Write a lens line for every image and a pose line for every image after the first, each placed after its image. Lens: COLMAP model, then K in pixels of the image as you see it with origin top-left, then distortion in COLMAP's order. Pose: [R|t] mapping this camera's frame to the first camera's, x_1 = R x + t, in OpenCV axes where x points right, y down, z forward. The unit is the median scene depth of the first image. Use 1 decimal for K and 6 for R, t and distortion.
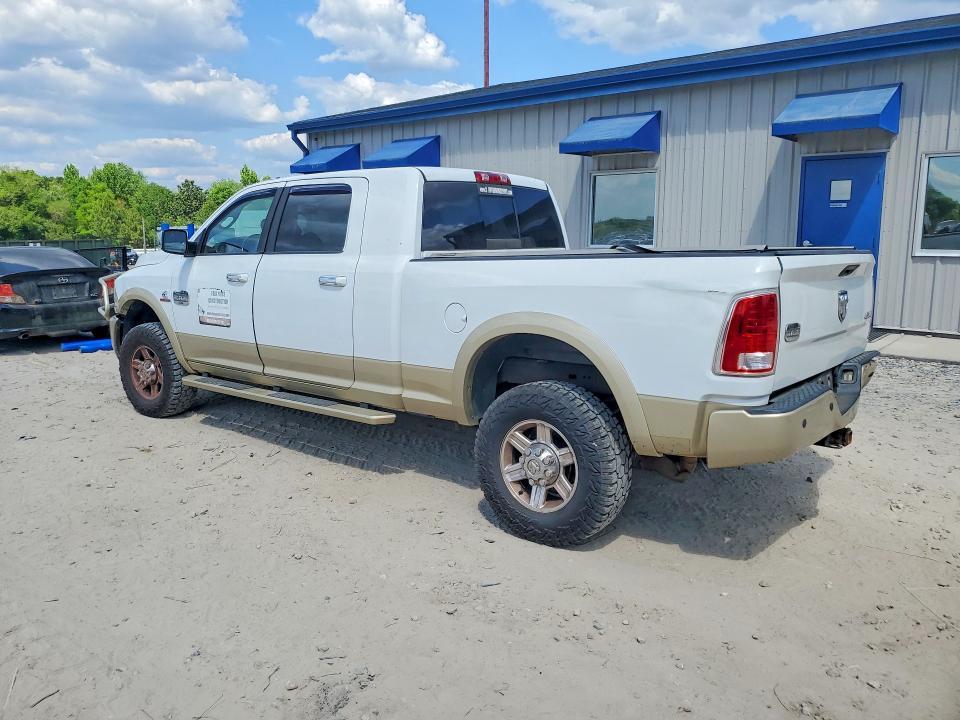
lens RADIAL K [[786.3, 0, 484.7], [0, 786.3, 358.0], [0, 0, 1]] dist [0.013226, 0.017295]
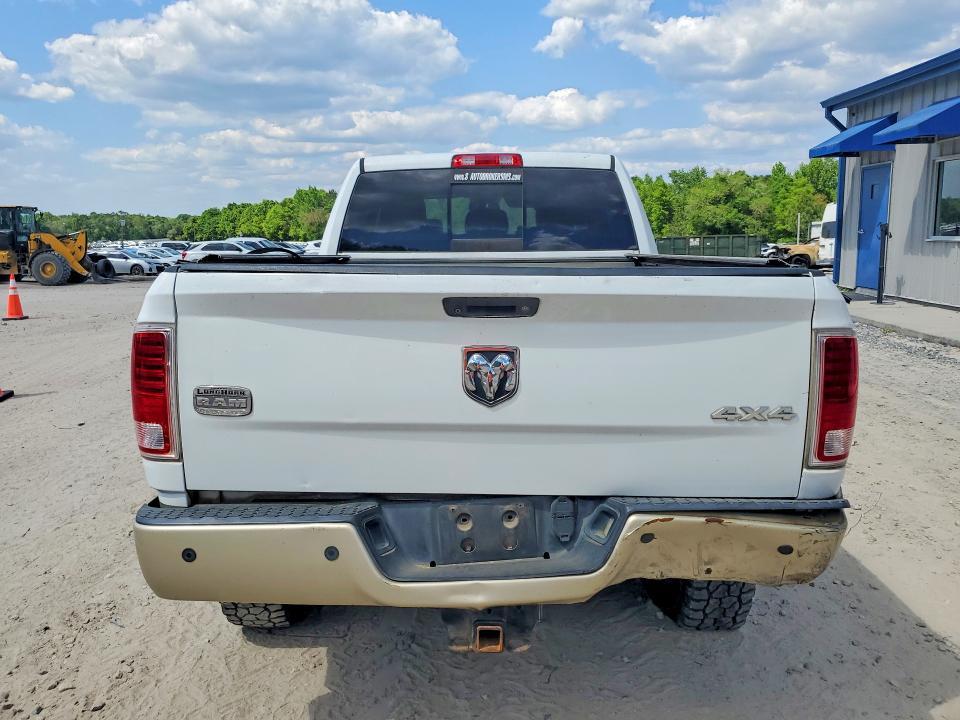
lens RADIAL K [[786.3, 0, 481.8], [0, 786.3, 362.3], [0, 0, 1]] dist [0.013226, 0.017295]
pose [[0.598298, 0.129851, -0.790682, 0.095374], [-0.120126, 0.990165, 0.071715, -0.012589], [0.792218, 0.052075, 0.608012, 0.077883]]
